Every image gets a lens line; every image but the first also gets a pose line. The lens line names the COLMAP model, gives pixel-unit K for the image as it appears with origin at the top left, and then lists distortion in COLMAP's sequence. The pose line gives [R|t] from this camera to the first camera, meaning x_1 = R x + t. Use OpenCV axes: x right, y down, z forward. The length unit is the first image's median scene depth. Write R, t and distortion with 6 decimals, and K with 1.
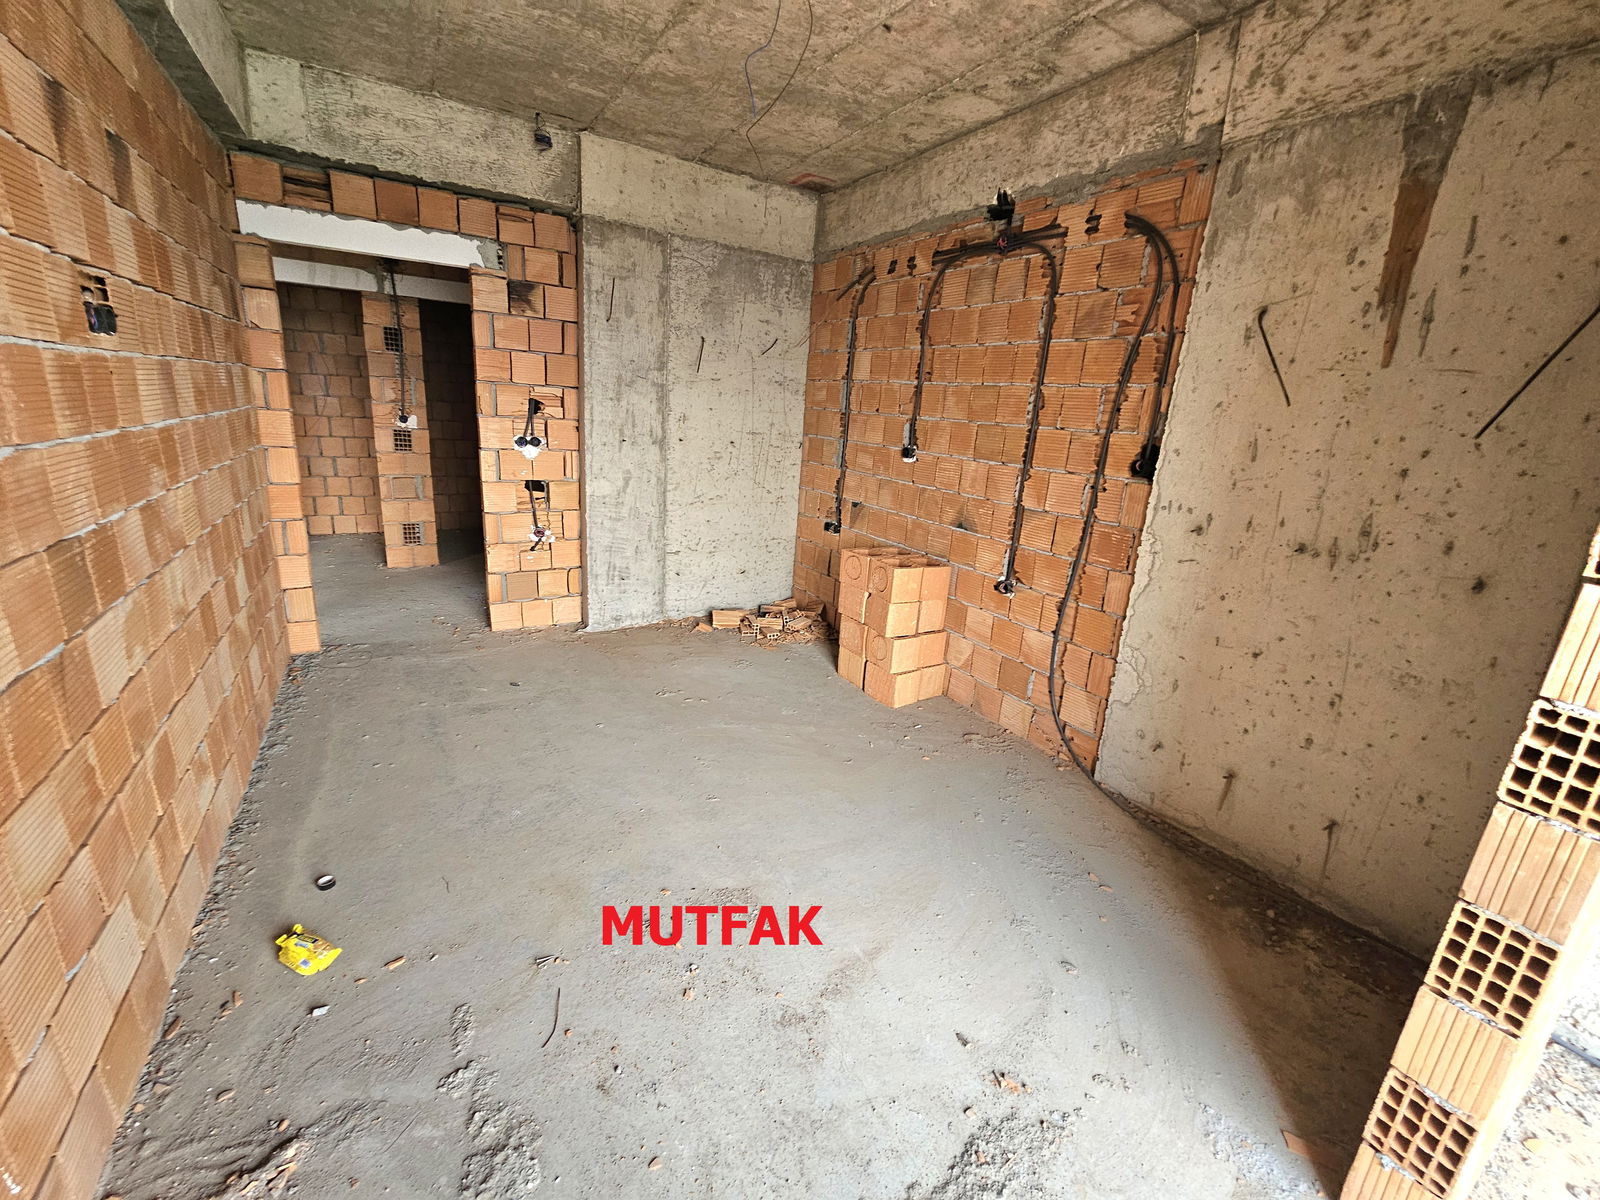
lens RADIAL K [[652.7, 0, 797.4], [0, 652.7, 585.4], [0, 0, 1]] dist [-0.002581, 0.000938]
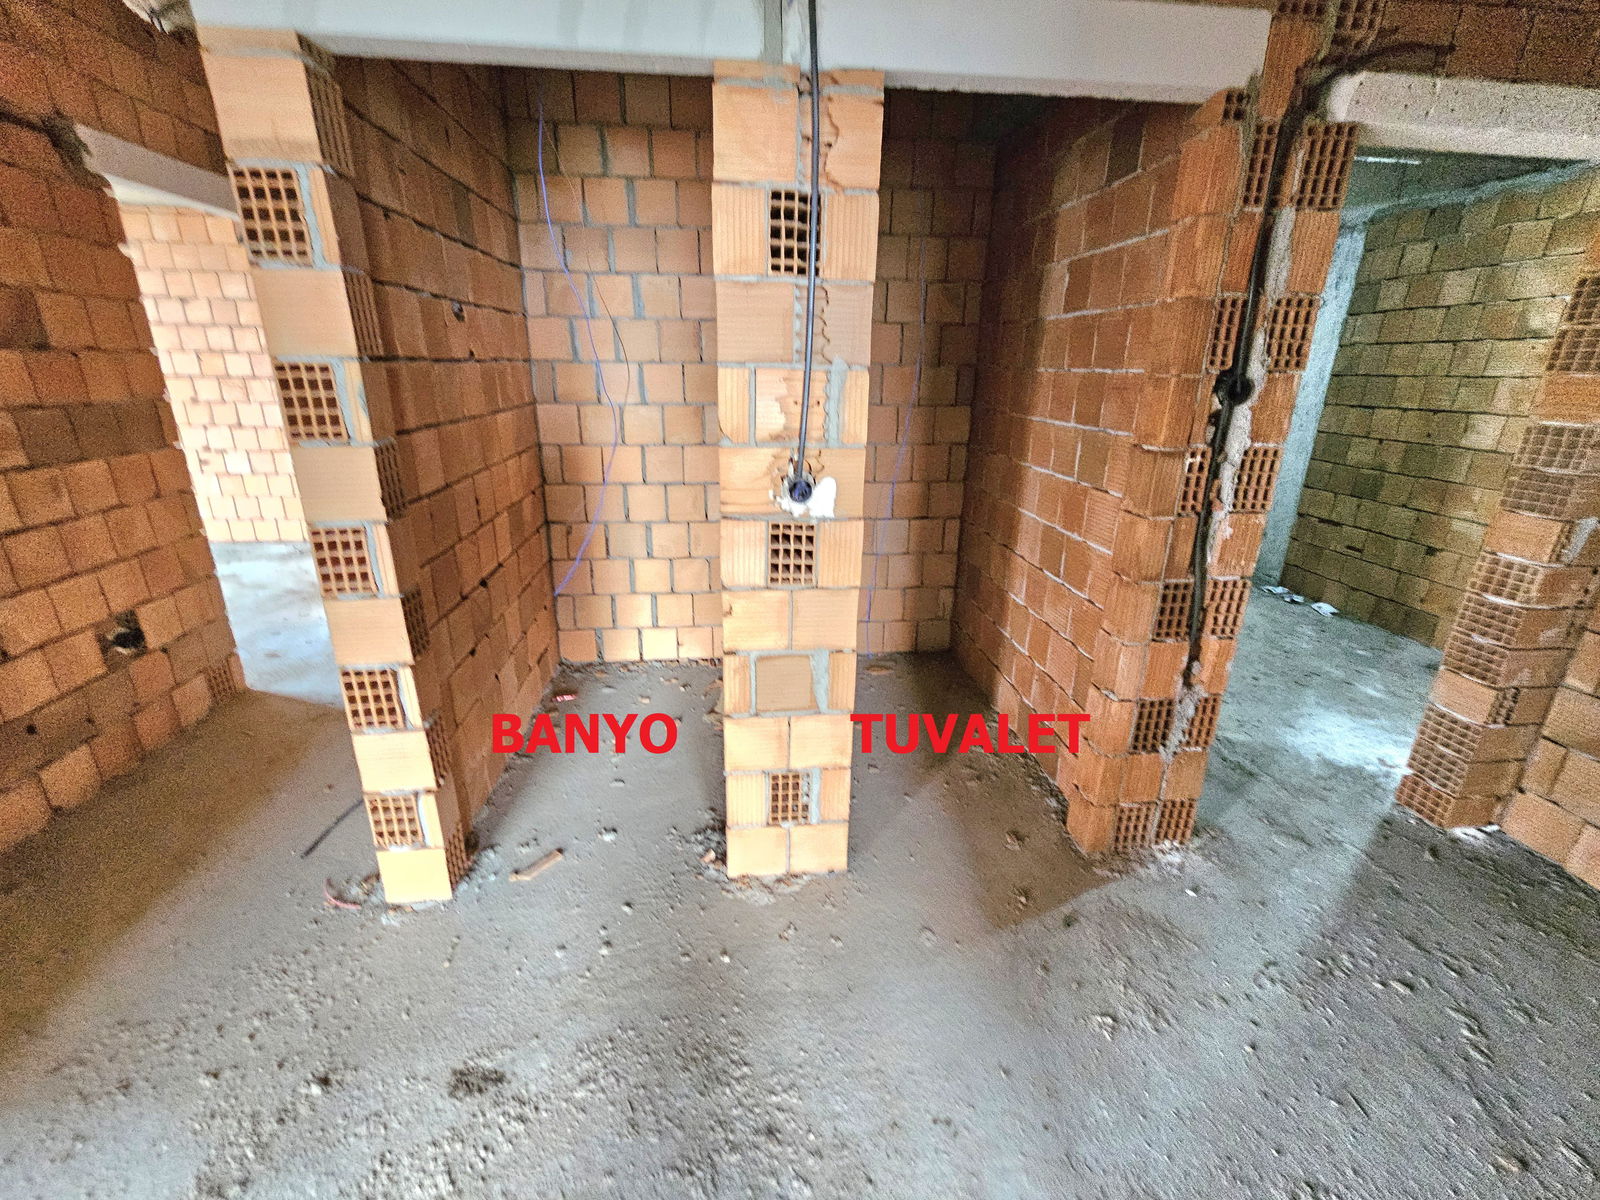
lens RADIAL K [[652.7, 0, 800.9], [0, 652.7, 586.3], [0, 0, 1]] dist [-0.002581, 0.000938]
pose [[0.906769, 0.090070, -0.411896, -0.460295], [-0.070476, 0.995551, 0.062548, -0.225443], [0.415697, -0.027687, 0.909082, 0.695207]]
